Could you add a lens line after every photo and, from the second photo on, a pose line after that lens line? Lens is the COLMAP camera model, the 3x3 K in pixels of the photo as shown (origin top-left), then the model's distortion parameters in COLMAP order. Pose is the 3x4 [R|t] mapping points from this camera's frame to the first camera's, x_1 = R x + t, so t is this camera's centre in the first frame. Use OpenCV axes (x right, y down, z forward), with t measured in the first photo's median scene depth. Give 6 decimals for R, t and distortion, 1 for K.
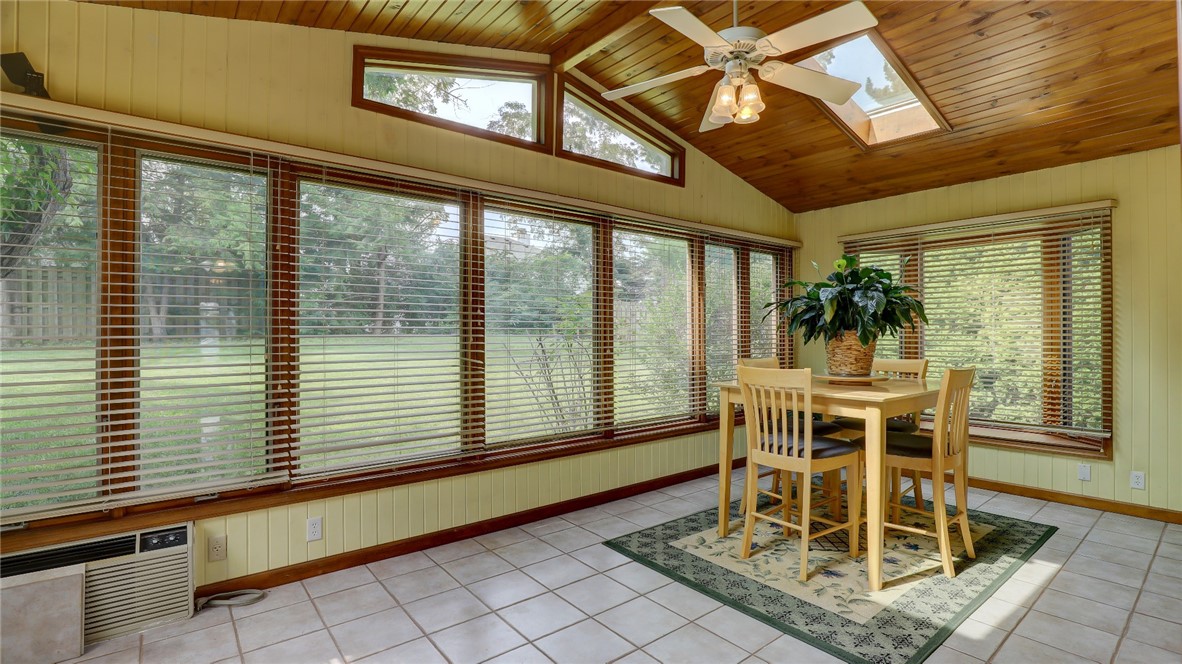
lens RADIAL K [[546.1, 0, 602.2], [0, 546.1, 332.8], [0, 0, 1]] dist [-0.035765, 0.006650]
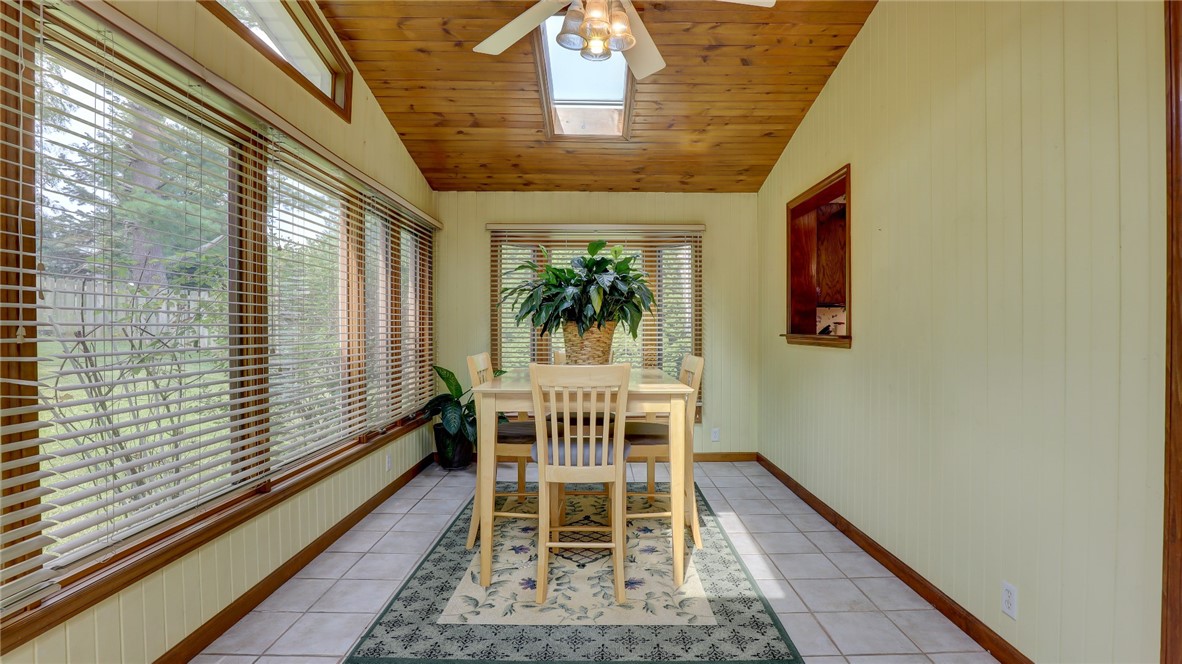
lens RADIAL K [[545.4, 0, 613.9], [0, 545.4, 331.2], [0, 0, 1]] dist [-0.027766, 0.000043]
pose [[0.622367, -0.001650, 0.782724, -0.282794], [-0.002374, 0.999989, 0.003995, 0.009276], [-0.782722, -0.004345, 0.622357, 0.396034]]
